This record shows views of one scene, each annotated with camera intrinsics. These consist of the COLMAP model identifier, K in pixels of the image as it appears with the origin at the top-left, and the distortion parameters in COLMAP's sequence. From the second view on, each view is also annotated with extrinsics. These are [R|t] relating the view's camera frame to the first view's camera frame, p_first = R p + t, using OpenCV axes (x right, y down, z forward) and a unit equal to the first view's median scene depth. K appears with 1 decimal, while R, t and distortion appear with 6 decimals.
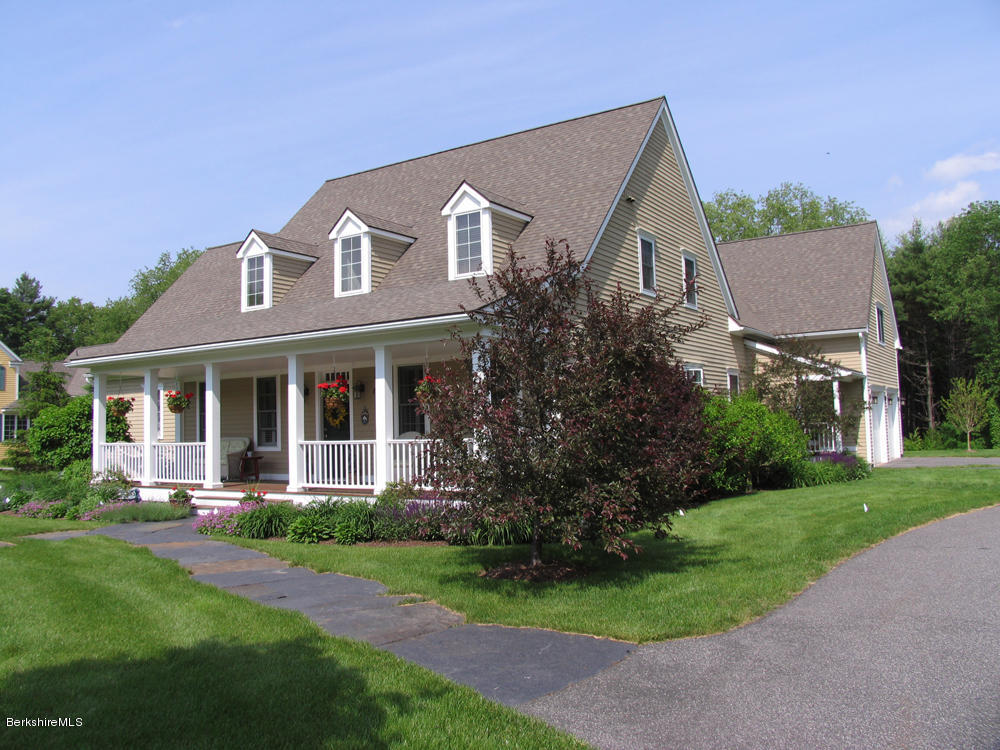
lens RADIAL K [[853.0, 0, 481.5], [0, 853.0, 378.2], [0, 0, 1]] dist [-0.136420, 0.100722]
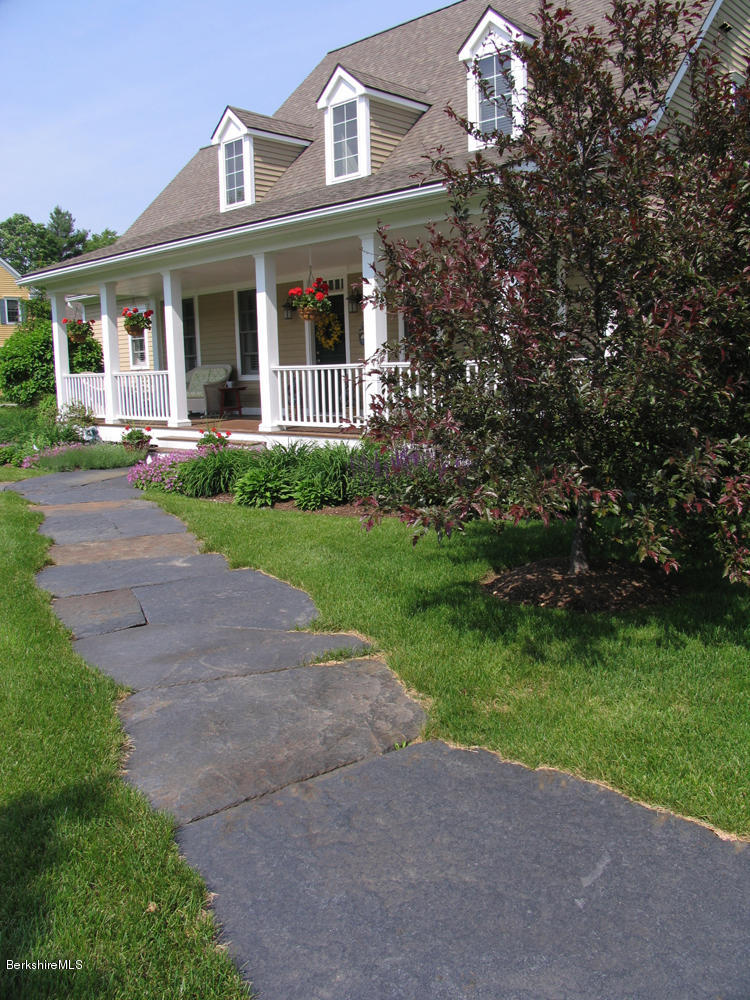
lens RADIAL K [[853.0, 0, 394.2], [0, 853.0, 491.0], [0, 0, 1]] dist [-0.136420, 0.100722]
pose [[0.988385, 0.017761, -0.150930, 0.013081], [0.014647, 0.977390, 0.210935, 0.021686], [0.151264, -0.210695, 0.965778, 0.222567]]
